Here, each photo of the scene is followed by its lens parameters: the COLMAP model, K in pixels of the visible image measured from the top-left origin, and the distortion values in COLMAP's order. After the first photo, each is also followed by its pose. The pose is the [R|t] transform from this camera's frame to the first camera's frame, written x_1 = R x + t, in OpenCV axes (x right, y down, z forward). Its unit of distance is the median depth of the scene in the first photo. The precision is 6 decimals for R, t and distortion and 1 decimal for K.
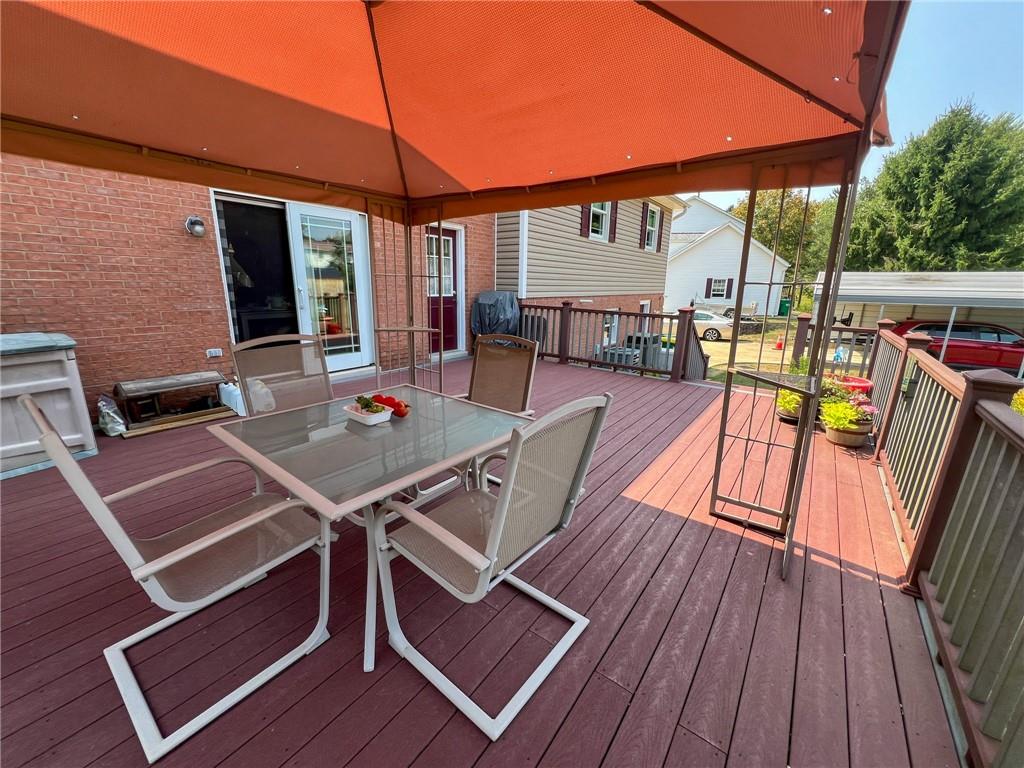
lens RADIAL K [[407.6, 0, 512.0], [0, 407.6, 384.0], [0, 0, 1]] dist [-0.000407, -0.000058]
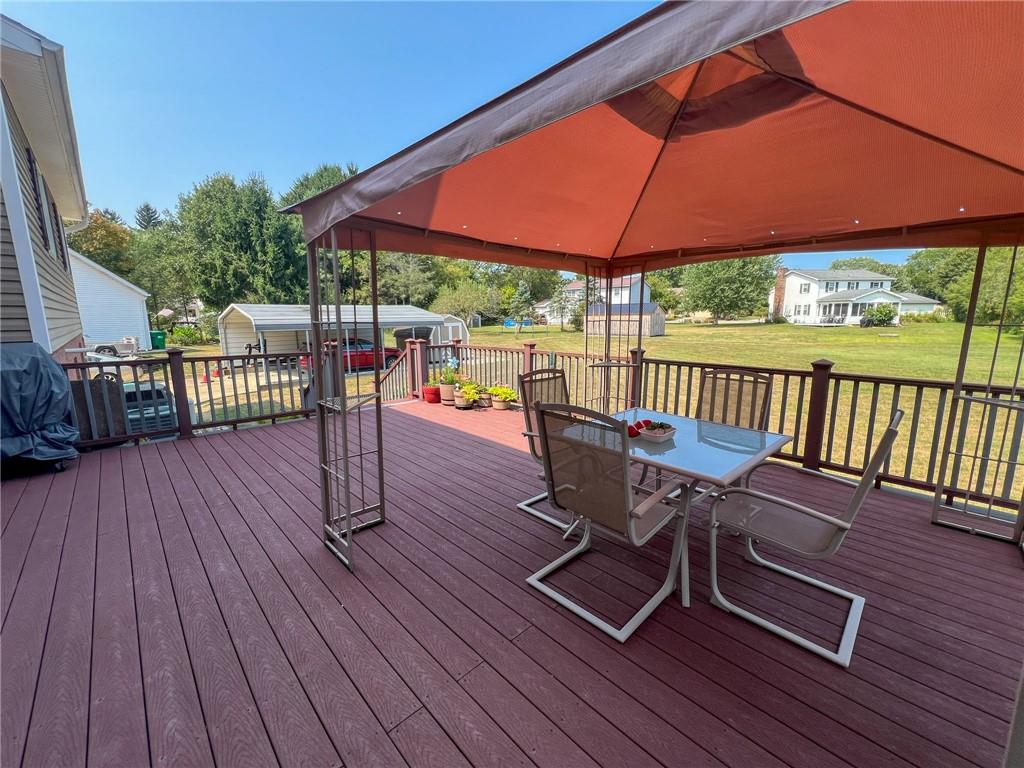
lens RADIAL K [[411.6, 0, 512.0], [0, 411.6, 384.0], [0, 0, 1]] dist [-0.000836, -0.000099]
pose [[0.155941, -0.184125, 0.970454, -0.596189], [0.251279, 0.957546, 0.141298, -0.132696], [-0.955270, 0.221820, 0.195588, 0.423173]]
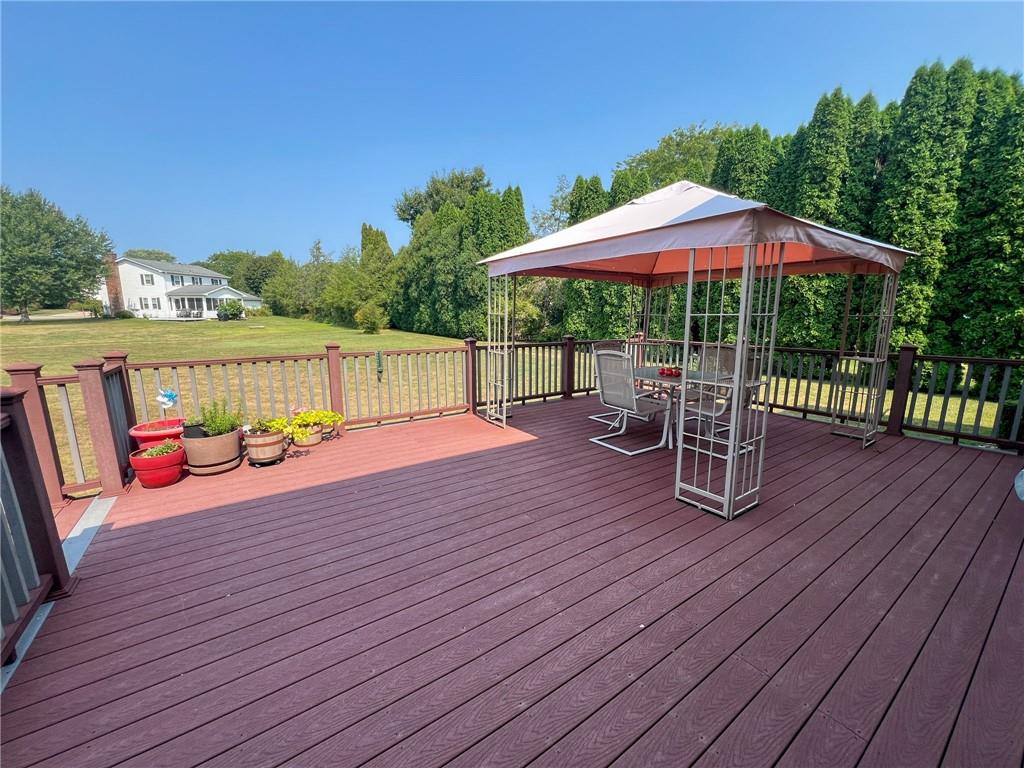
lens RADIAL K [[411.6, 0, 512.0], [0, 411.6, 384.0], [0, 0, 1]] dist [-0.000836, -0.000099]
pose [[-0.948992, -0.081581, 0.304563, -0.066765], [0.052658, 0.911373, 0.408198, -0.329352], [-0.310872, 0.403415, -0.860590, 1.253454]]
